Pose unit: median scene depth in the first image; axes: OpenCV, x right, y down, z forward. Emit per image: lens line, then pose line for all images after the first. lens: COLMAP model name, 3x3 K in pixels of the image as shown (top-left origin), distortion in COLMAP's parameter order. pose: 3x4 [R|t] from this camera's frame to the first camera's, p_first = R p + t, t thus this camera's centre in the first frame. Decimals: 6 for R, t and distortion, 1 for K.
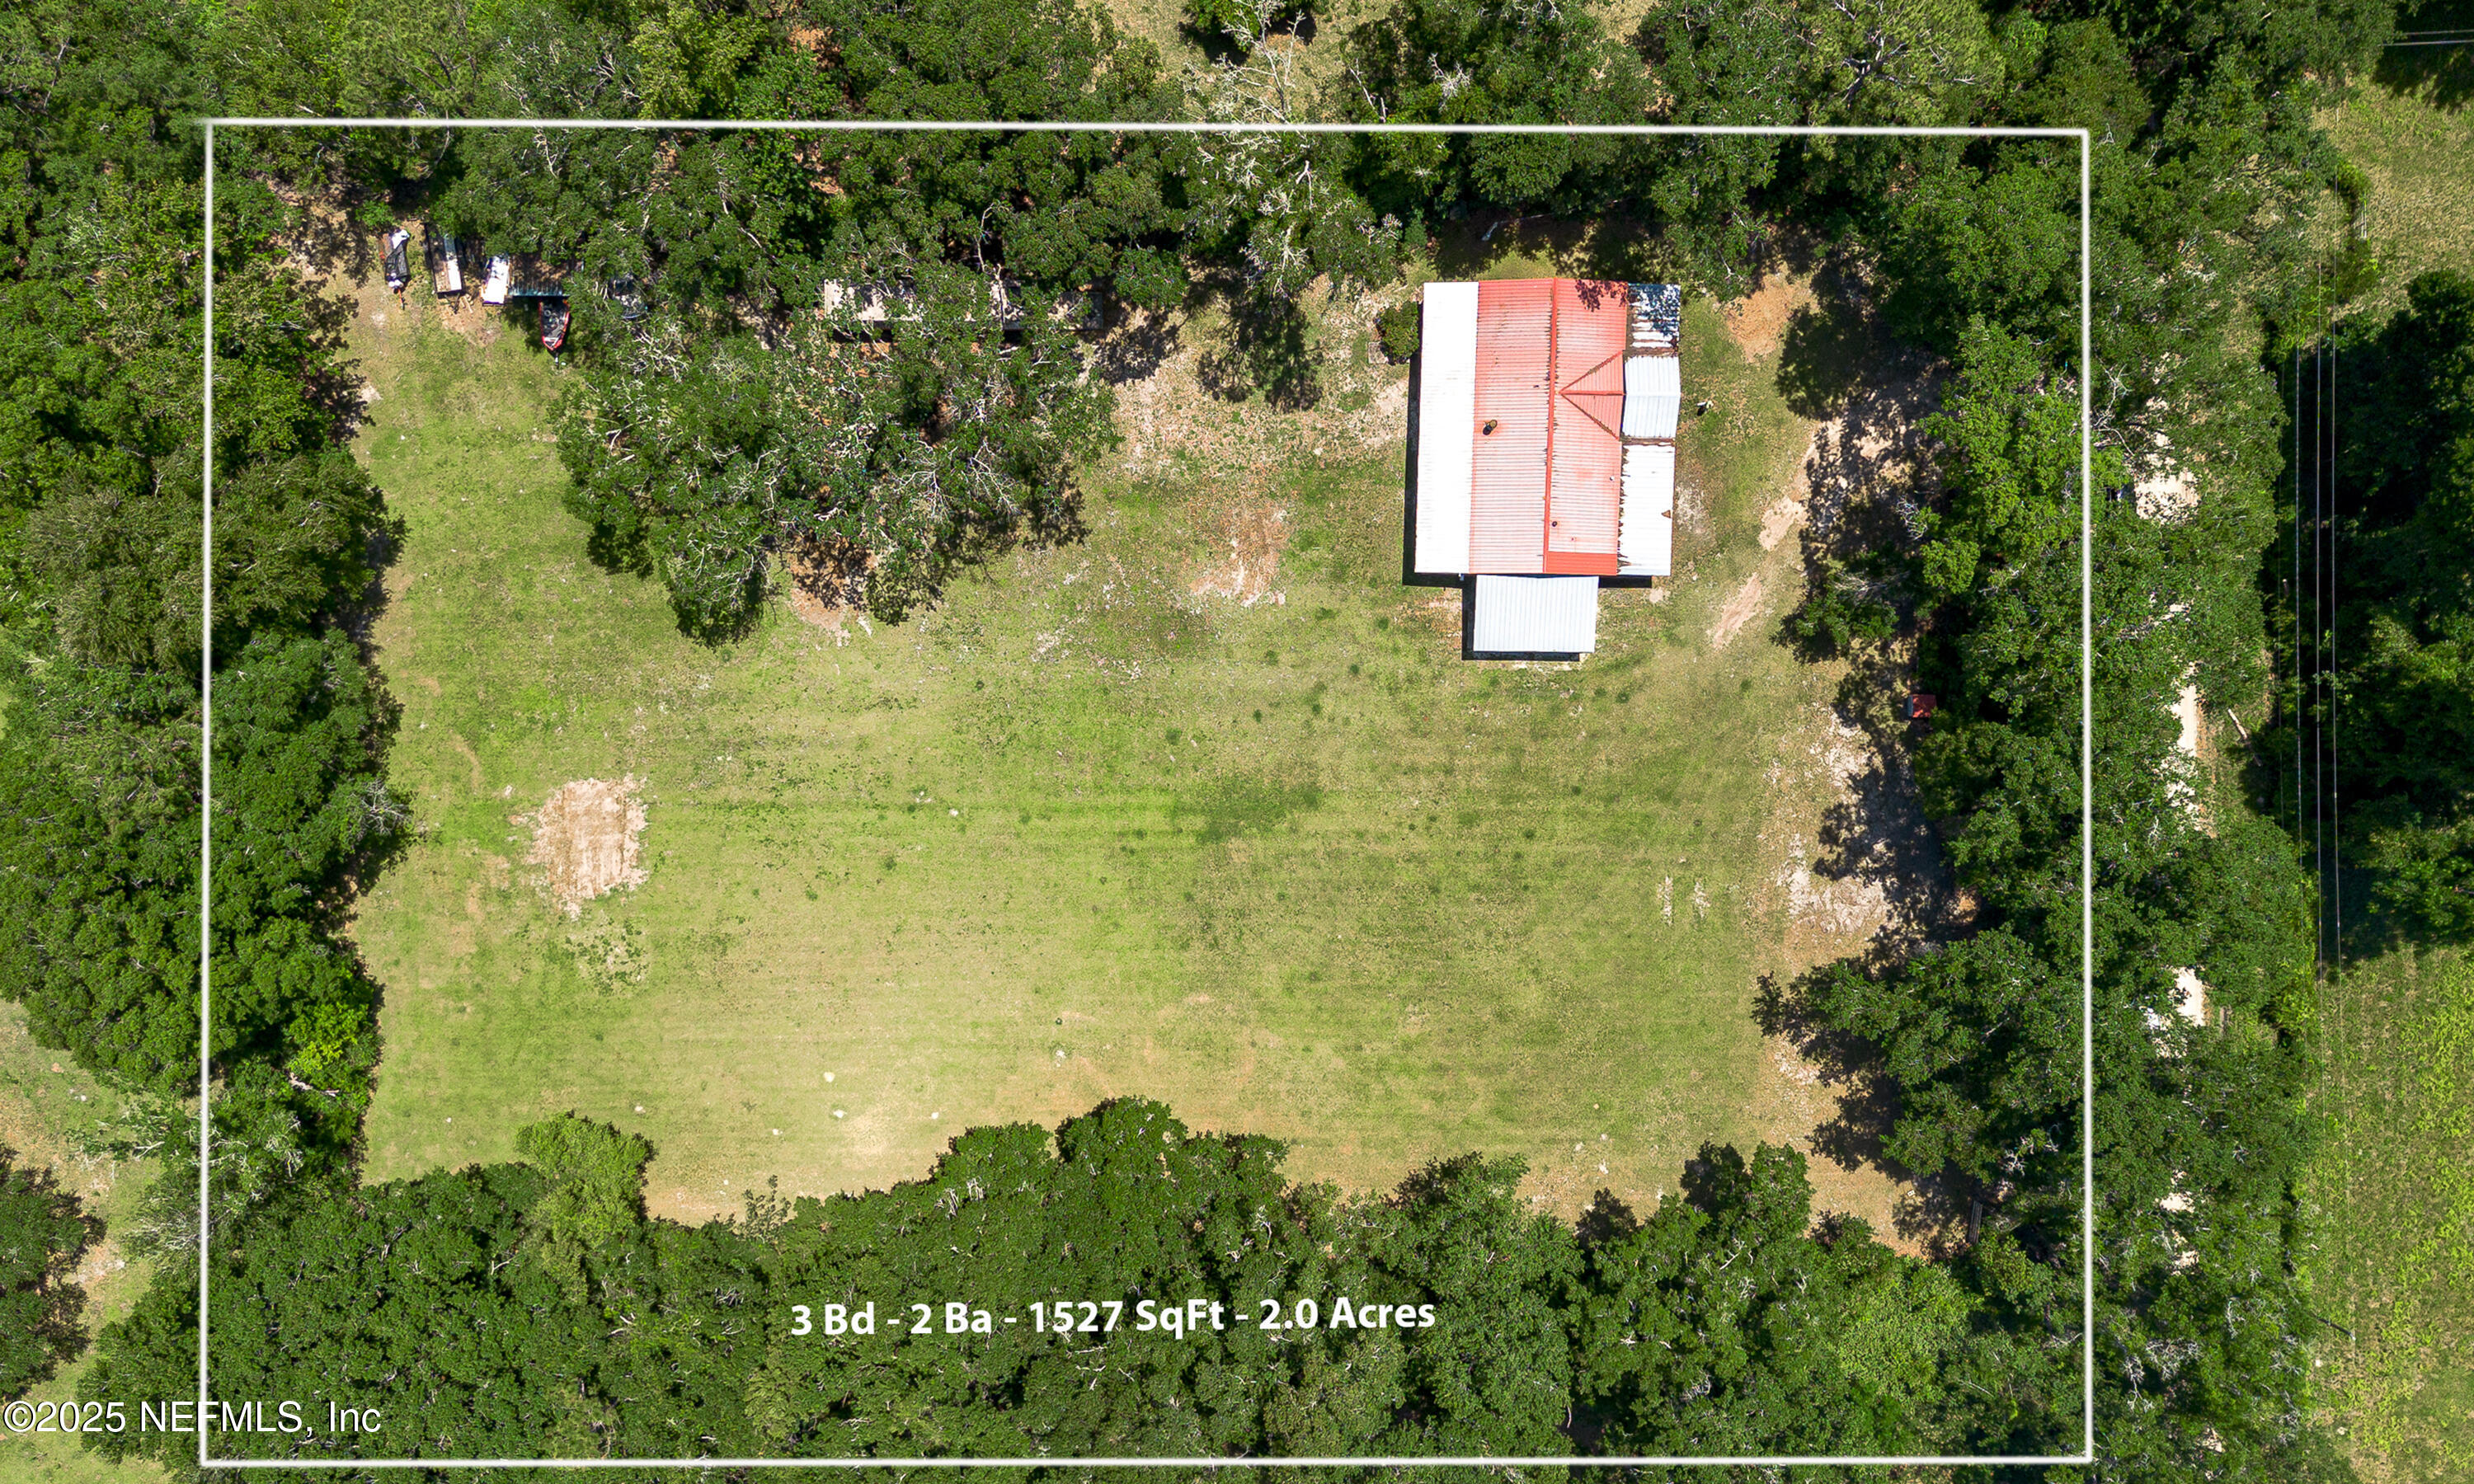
lens RADIAL K [[1688.1, 0, 1240.9], [0, 1688.1, 750.2], [0, 0, 1]] dist [0.070090, -0.057724]
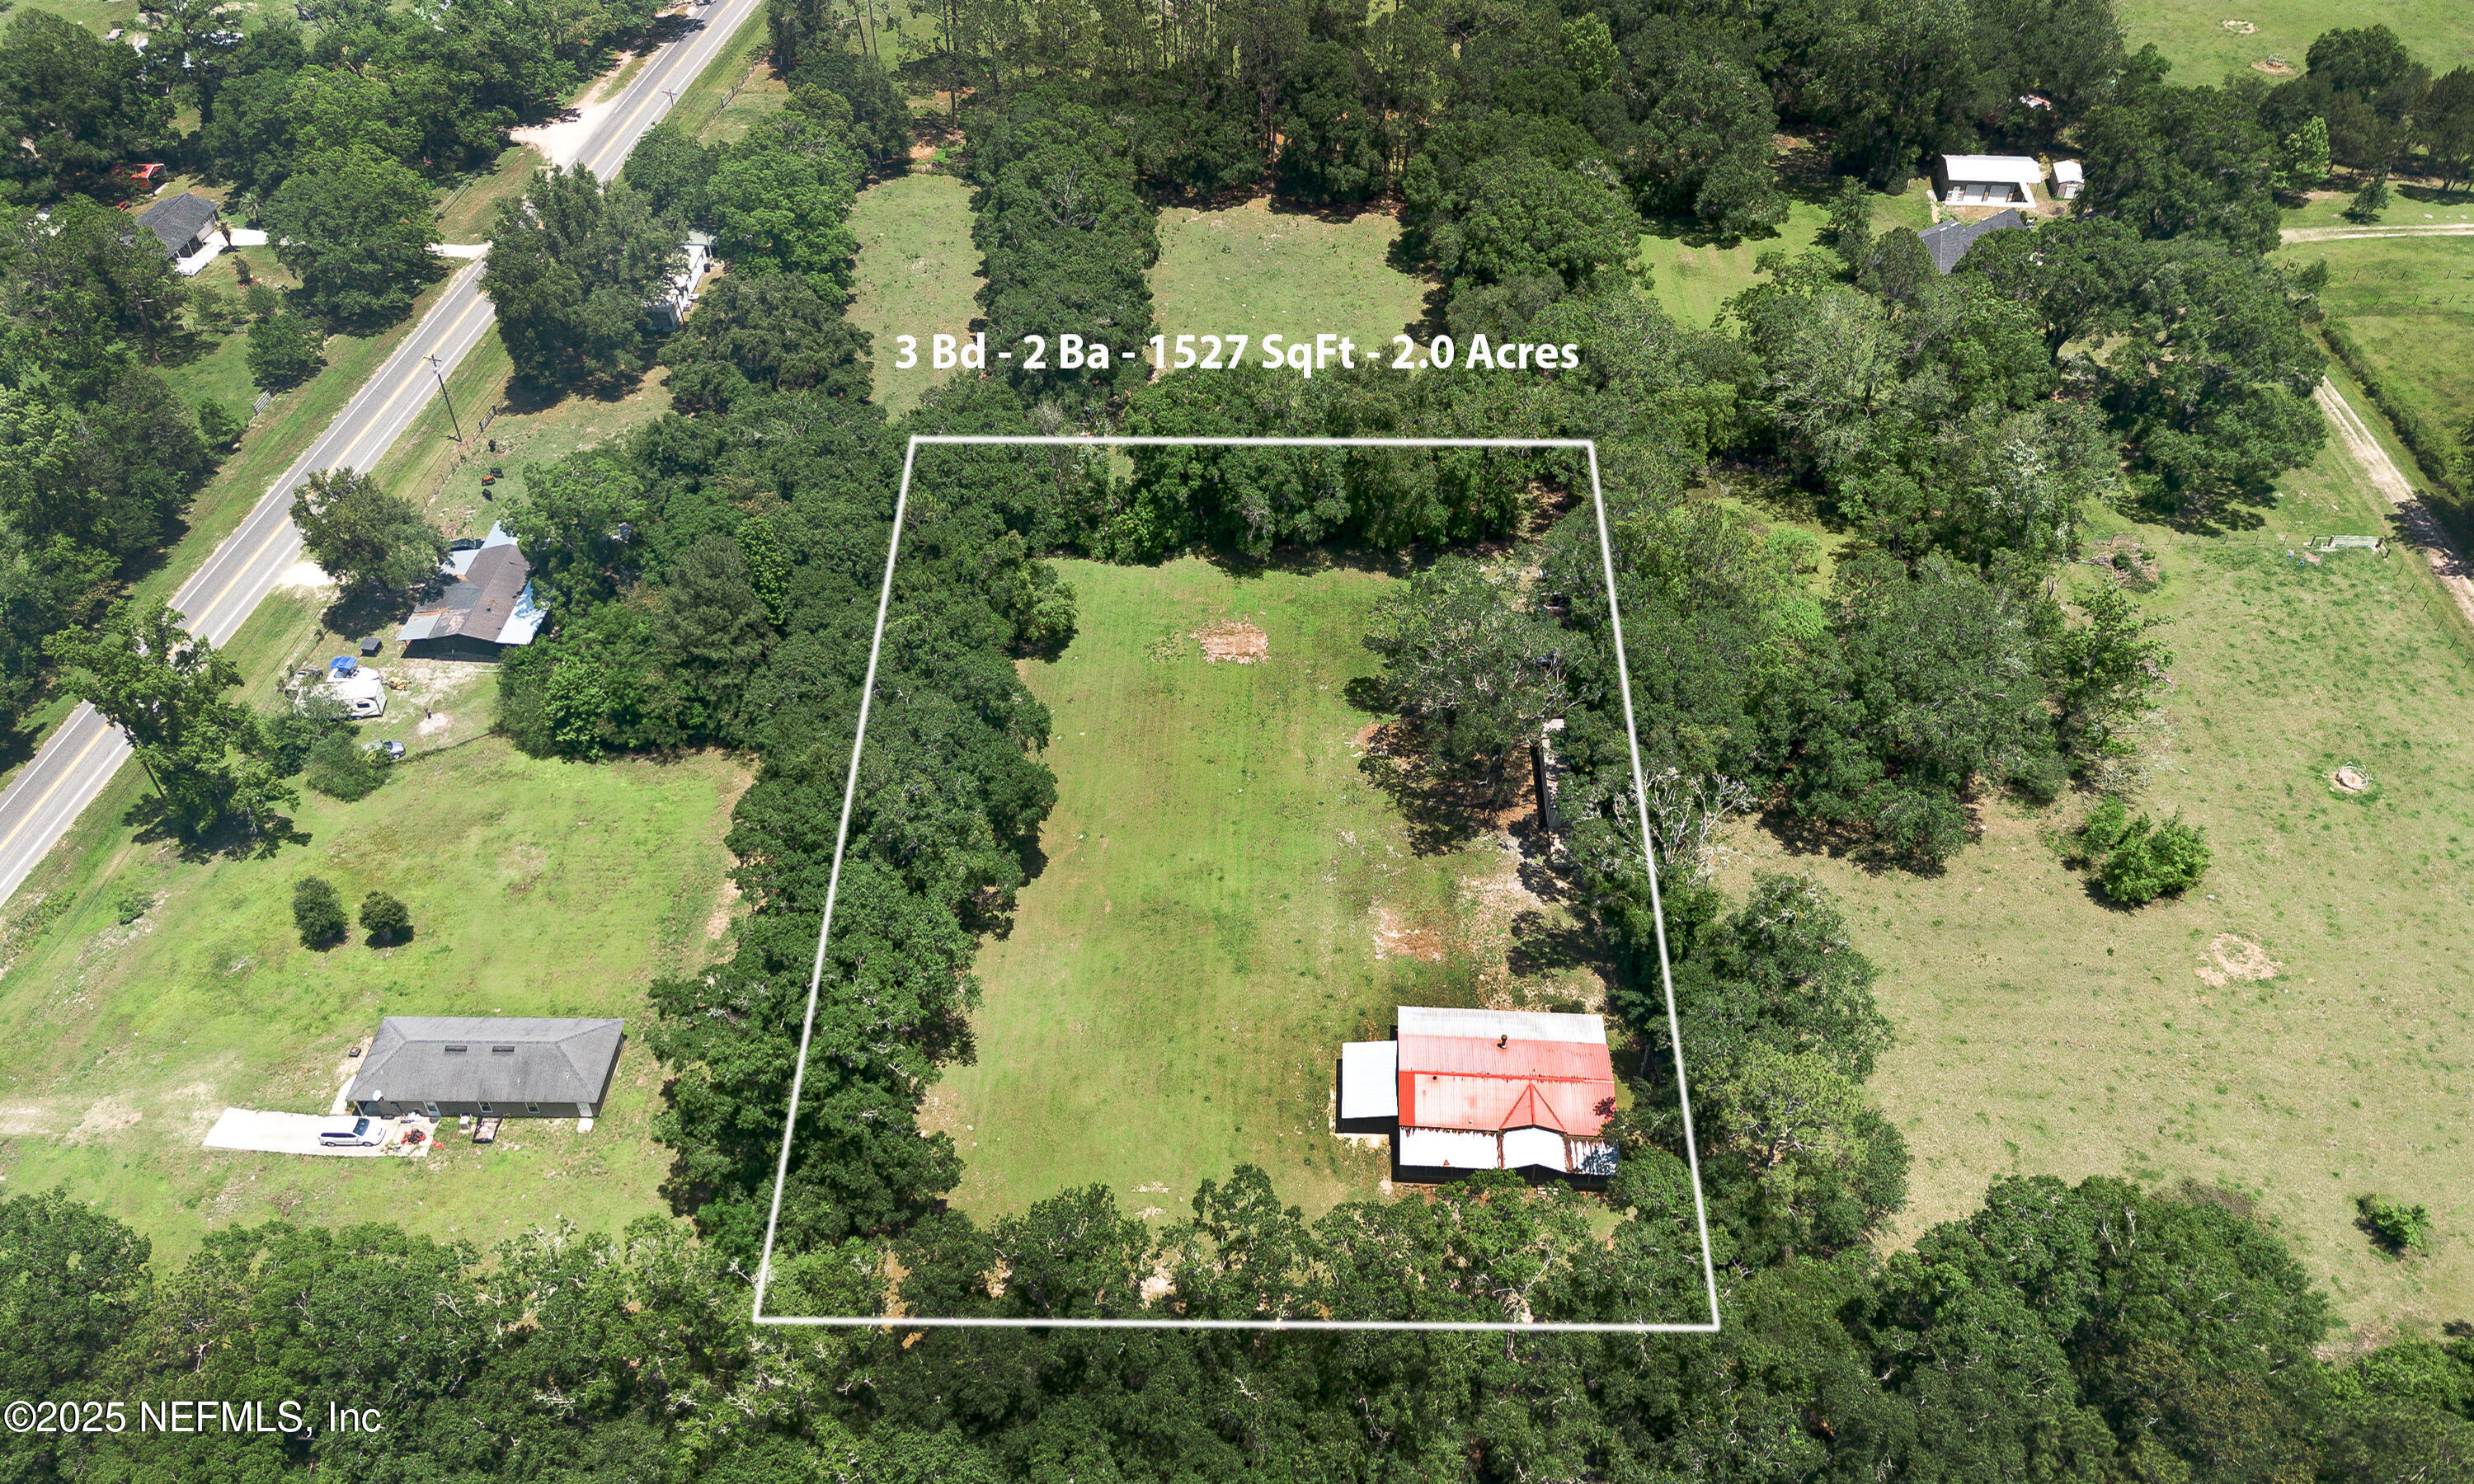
lens RADIAL K [[1688.1, 0, 1240.9], [0, 1688.1, 750.2], [0, 0, 1]] dist [0.070090, -0.057724]
pose [[-0.040694, 0.713069, -0.699912, 0.921675], [-0.999105, -0.037158, 0.020233, 0.005952], [-0.011580, 0.700108, 0.713943, -0.159790]]
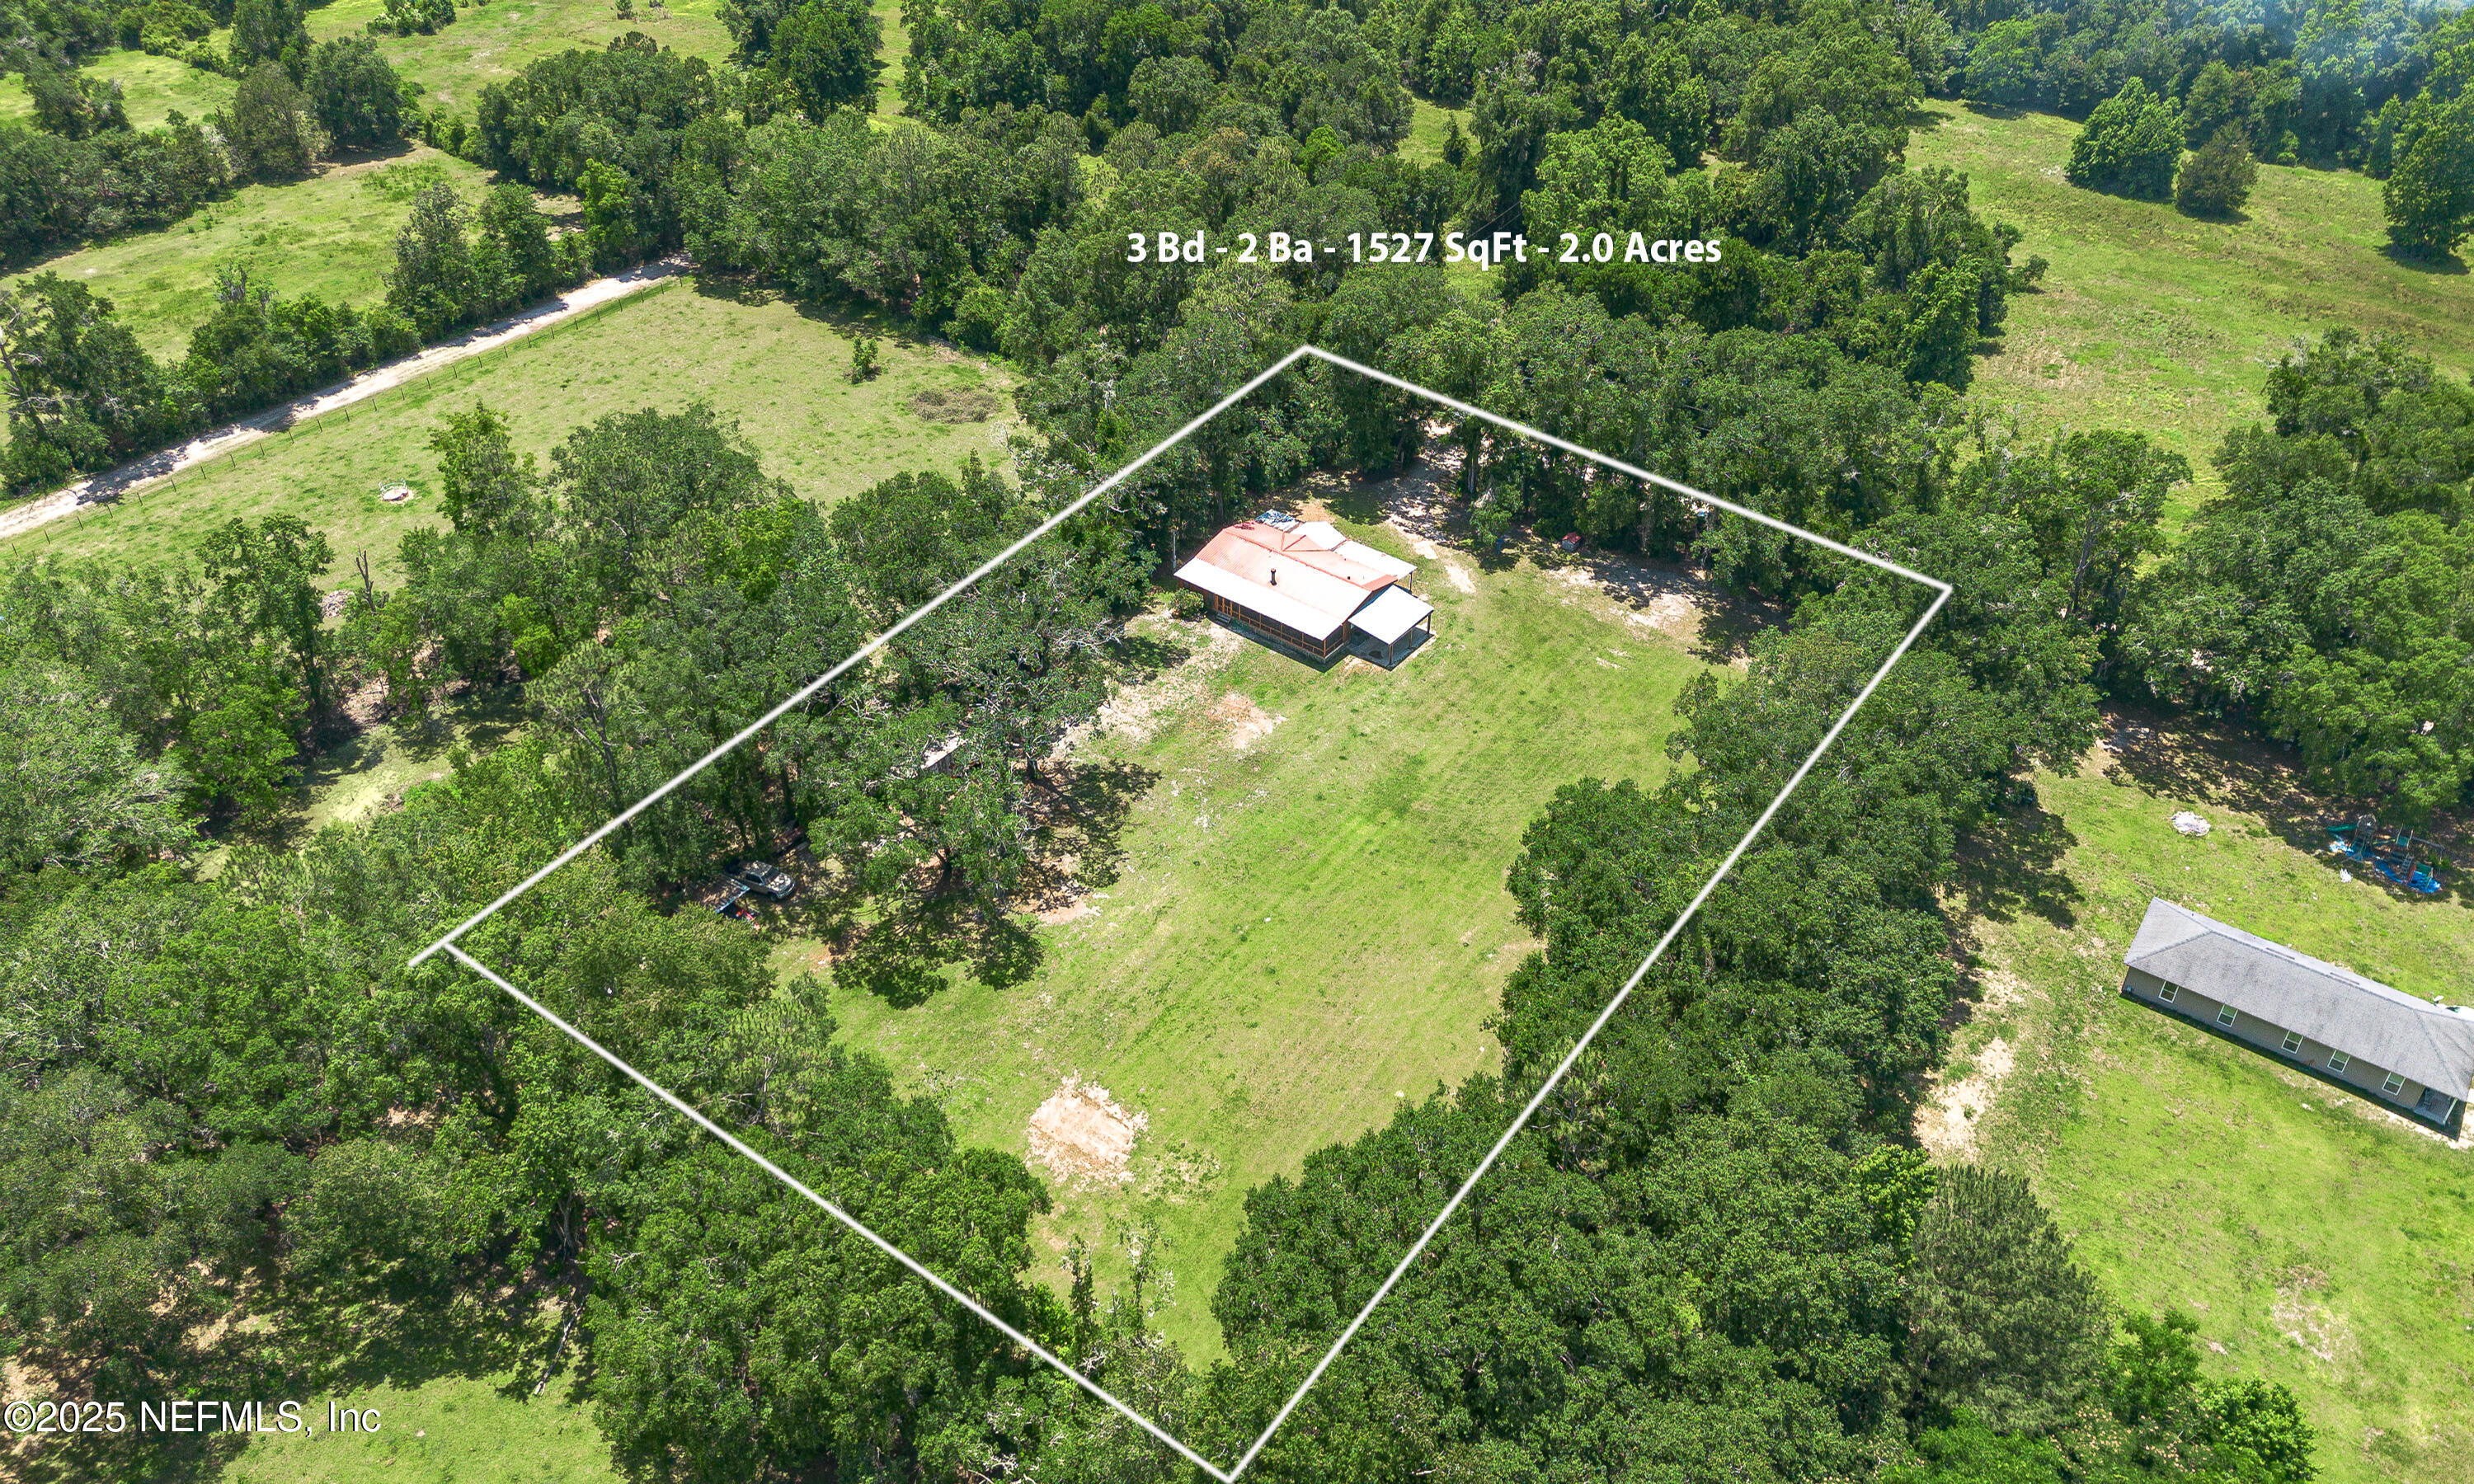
lens RADIAL K [[1688.1, 0, 1240.9], [0, 1688.1, 750.2], [0, 0, 1]] dist [0.070090, -0.057724]
pose [[0.599381, -0.492455, 0.631055, -0.884811], [0.800258, 0.350766, -0.486365, 0.566280], [0.018161, 0.796525, 0.604333, 0.184743]]
